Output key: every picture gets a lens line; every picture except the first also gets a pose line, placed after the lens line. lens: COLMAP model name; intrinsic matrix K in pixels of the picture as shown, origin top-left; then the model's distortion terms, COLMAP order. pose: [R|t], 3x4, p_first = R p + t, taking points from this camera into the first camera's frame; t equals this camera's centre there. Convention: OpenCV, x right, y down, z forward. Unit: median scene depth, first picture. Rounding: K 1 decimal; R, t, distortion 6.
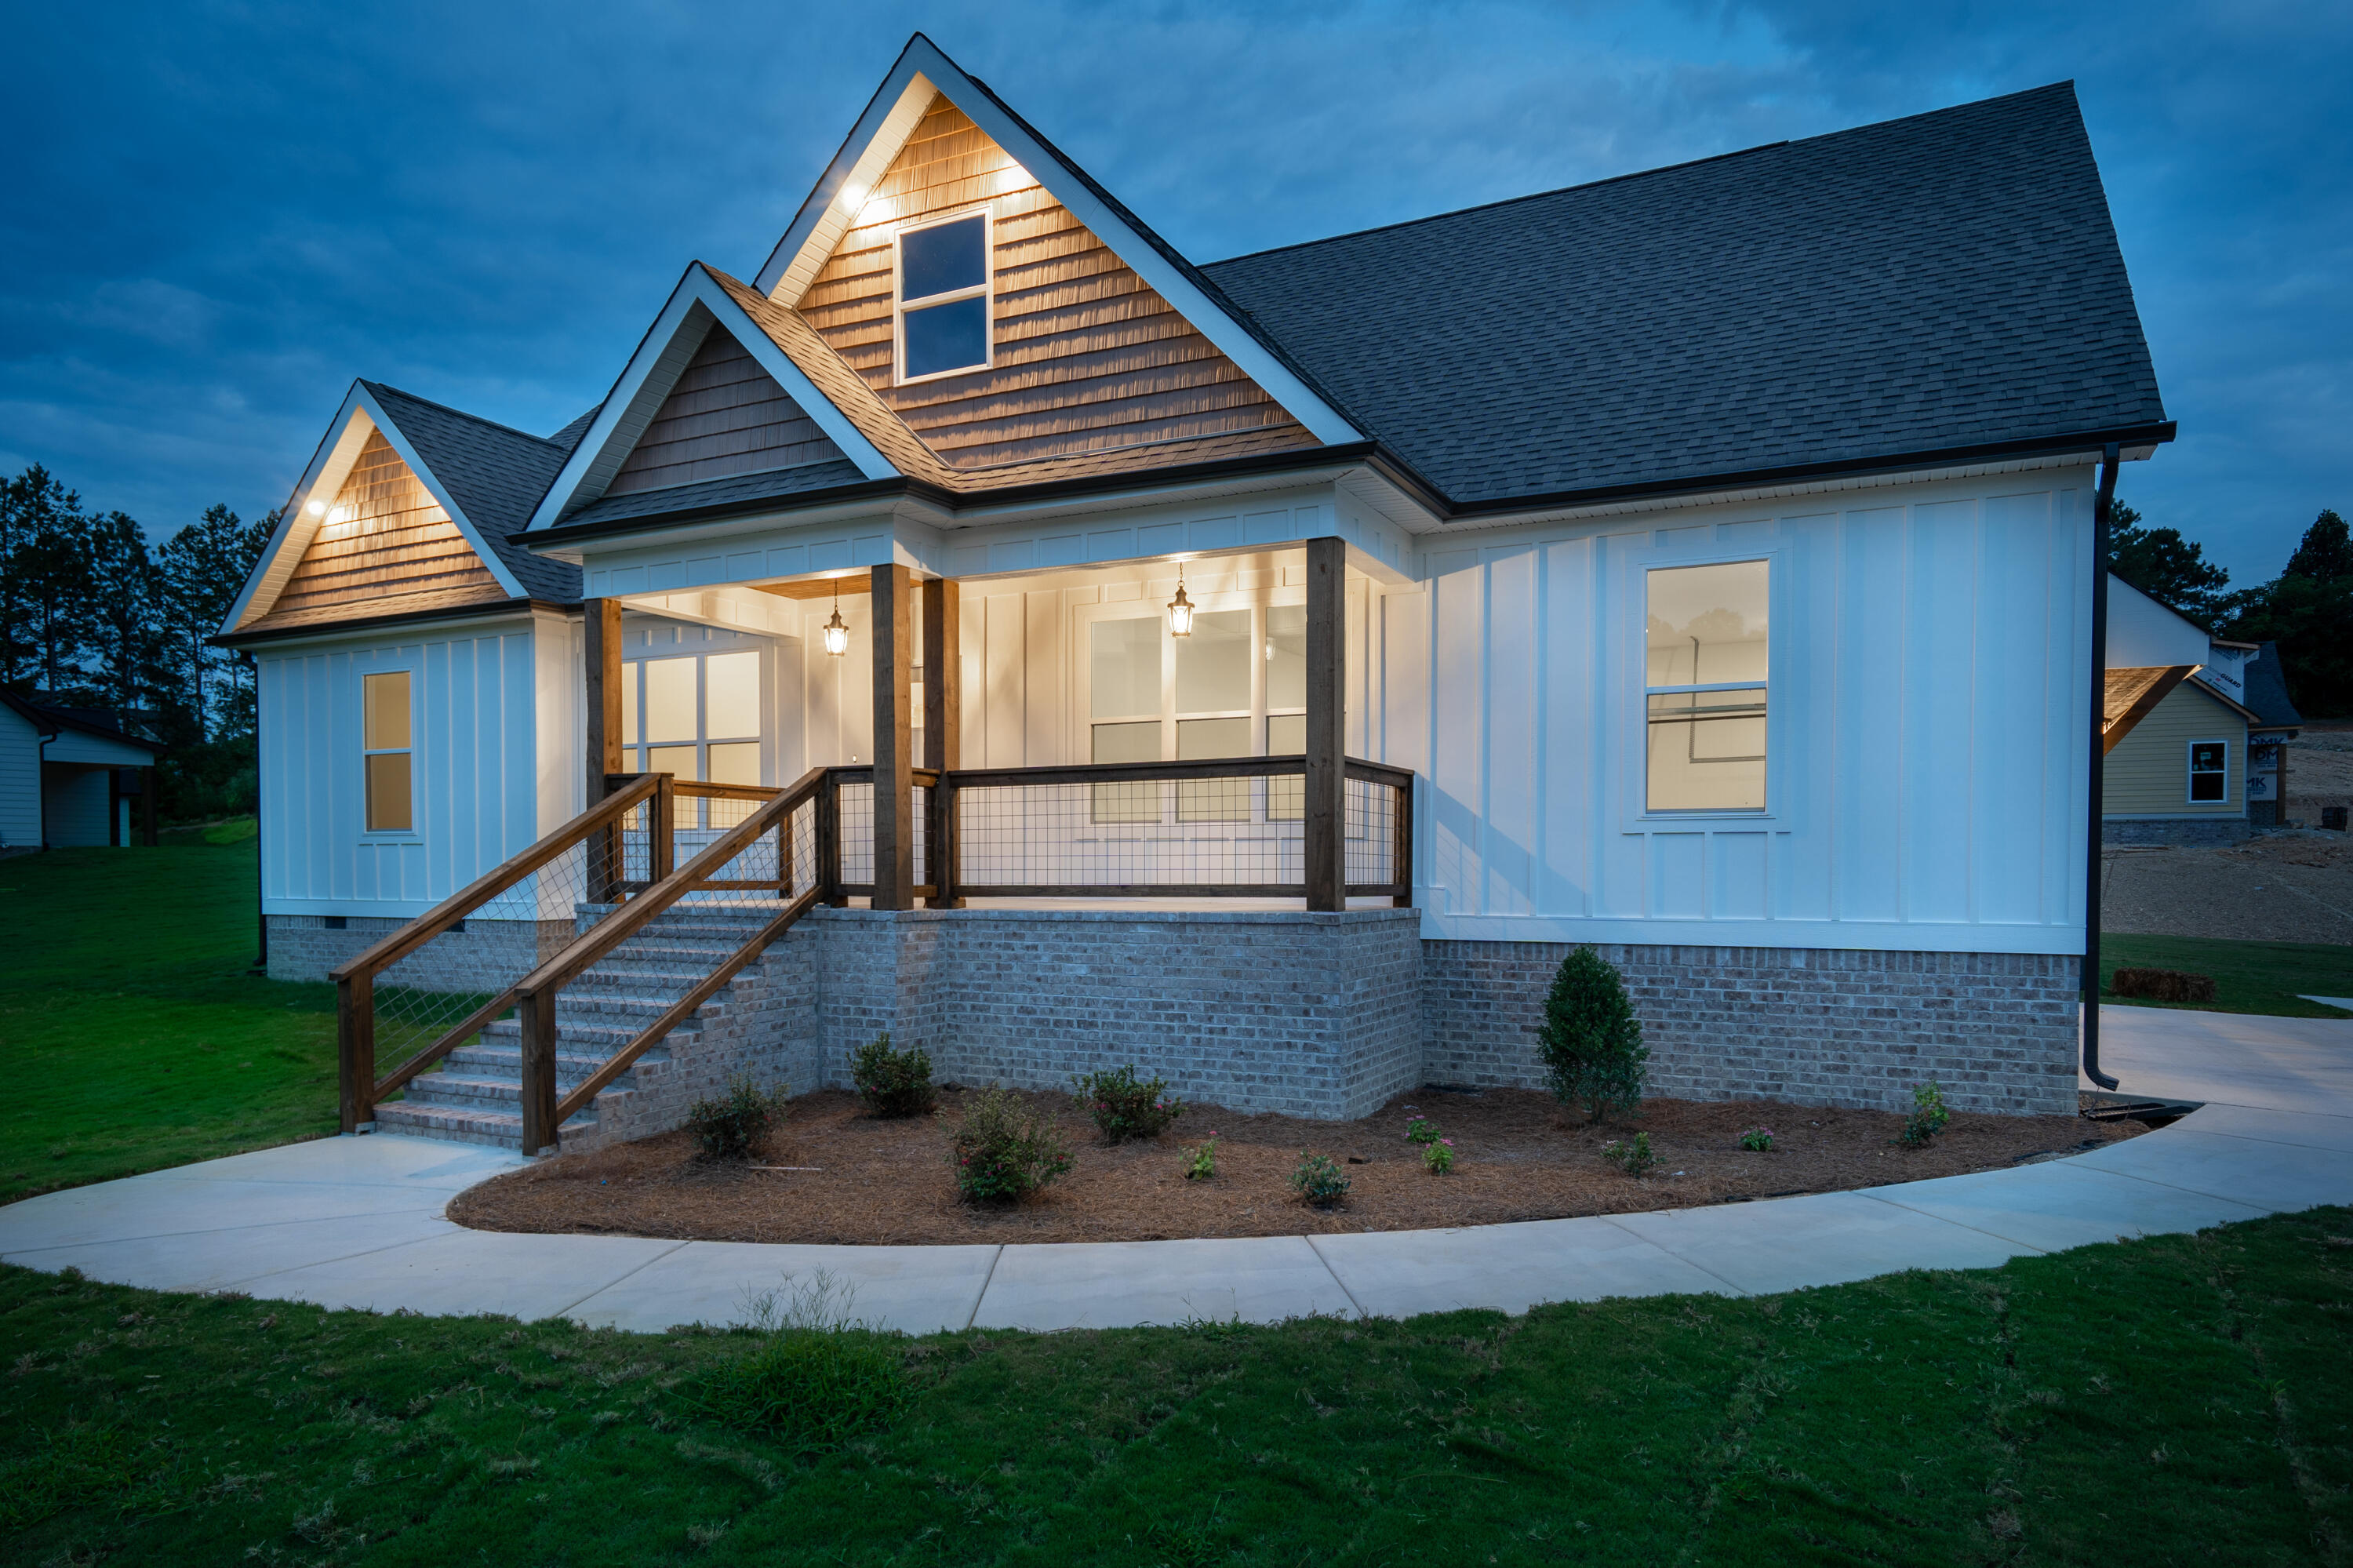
lens RADIAL K [[1287.3, 0, 1177.0], [0, 1287.3, 782.3], [0, 0, 1]] dist [-0.005057, 0.002602]
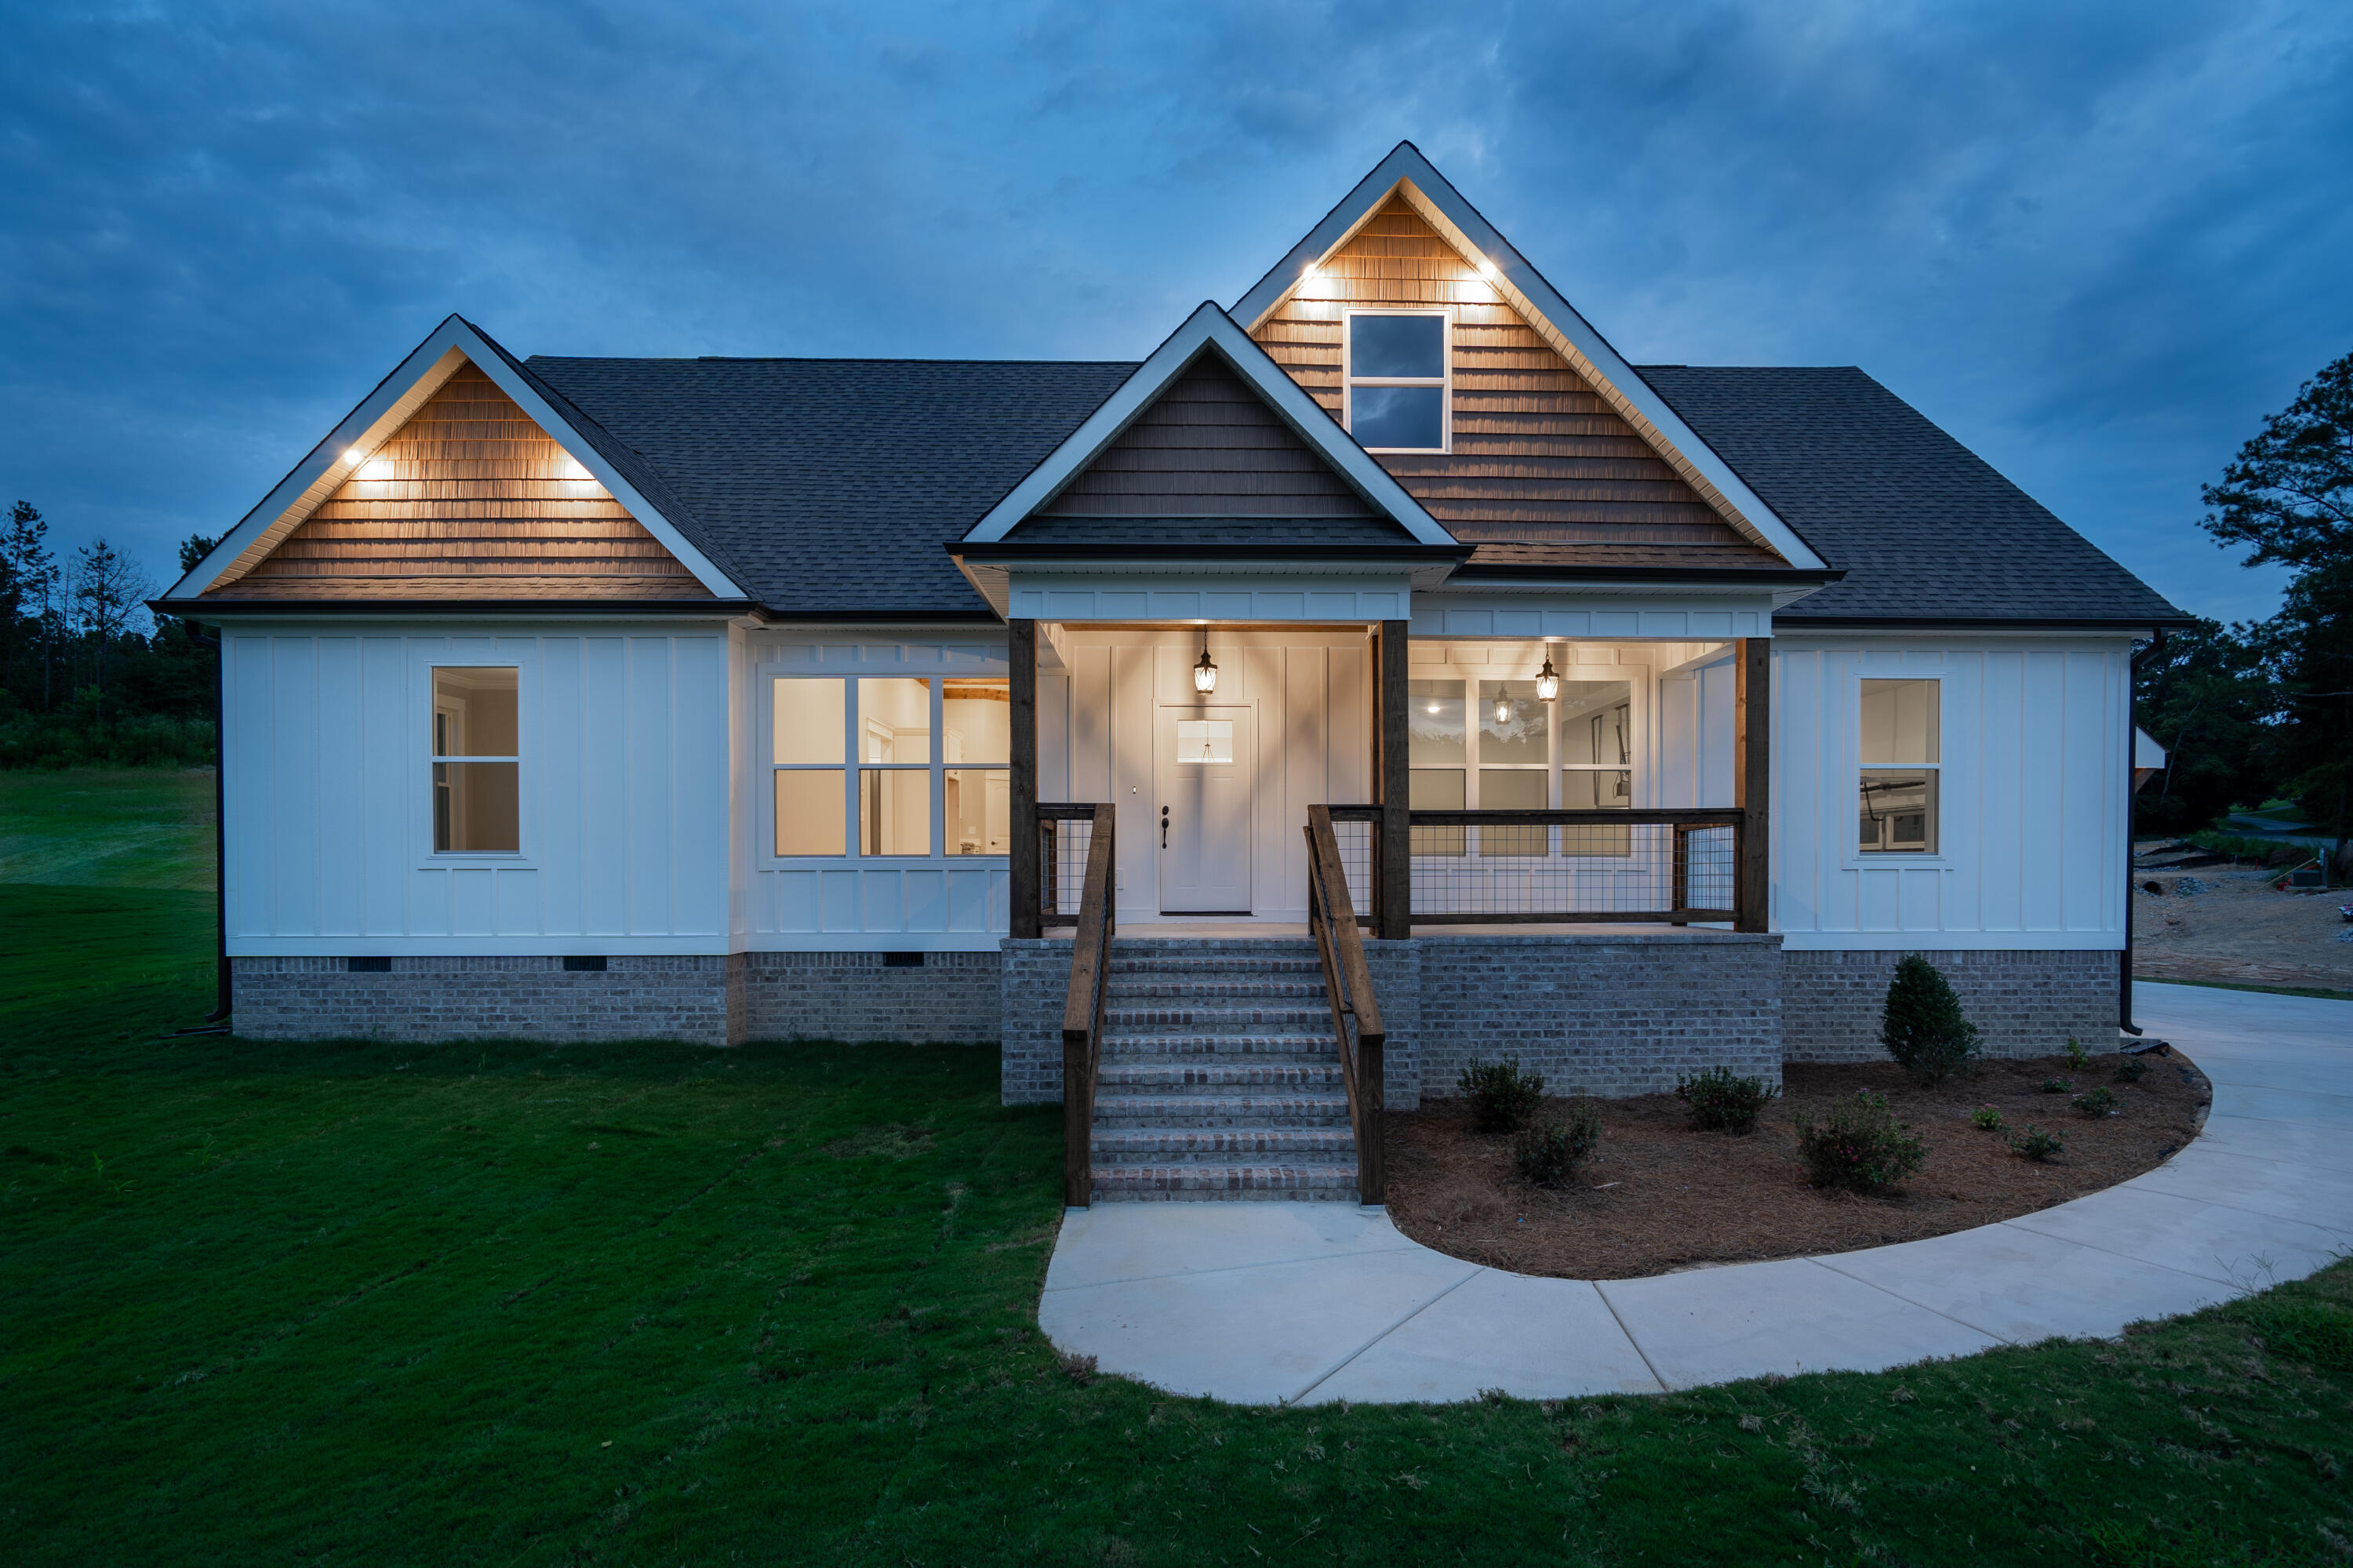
lens RADIAL K [[1101.2, 0, 1178.3], [0, 1101.2, 794.4], [0, 0, 1]] dist [-0.008269, -0.000056]
pose [[0.906560, 0.030312, 0.420987, -0.768980], [-0.026512, 0.999538, -0.014878, -0.003799], [-0.421243, 0.002326, 0.906945, 0.233381]]
